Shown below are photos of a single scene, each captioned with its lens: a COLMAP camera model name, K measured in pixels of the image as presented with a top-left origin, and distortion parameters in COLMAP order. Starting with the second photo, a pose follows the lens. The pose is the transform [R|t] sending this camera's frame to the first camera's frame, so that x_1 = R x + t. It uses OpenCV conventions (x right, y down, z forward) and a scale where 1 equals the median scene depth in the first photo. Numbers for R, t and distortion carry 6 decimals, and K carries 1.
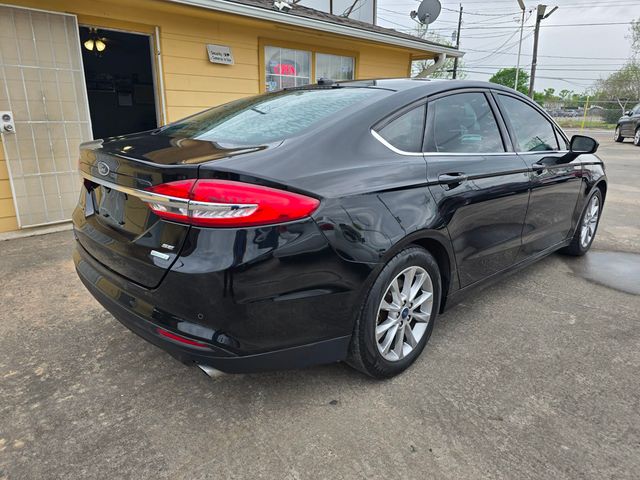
lens RADIAL K [[423.2, 0, 320.0], [0, 423.2, 240.0], [0, 0, 1]] dist [0.000088, -0.002250]
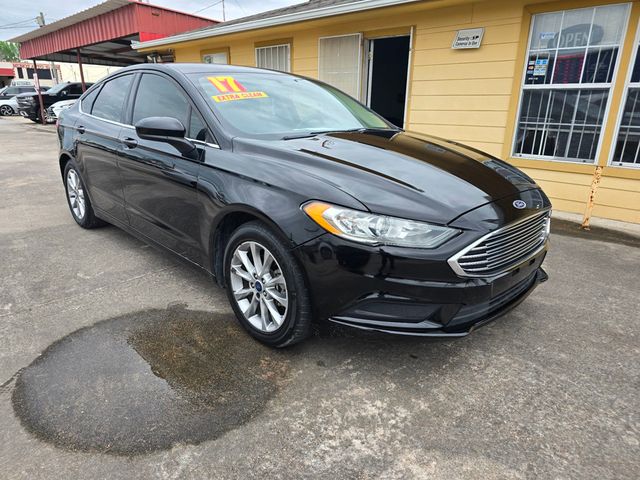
lens RADIAL K [[423.2, 0, 320.0], [0, 423.2, 240.0], [0, 0, 1]] dist [0.000088, -0.002250]
pose [[0.030879, 0.300605, -0.953249, 1.634052], [-0.295986, 0.913678, 0.278539, -0.392023], [0.954693, 0.273548, 0.117189, 1.421771]]
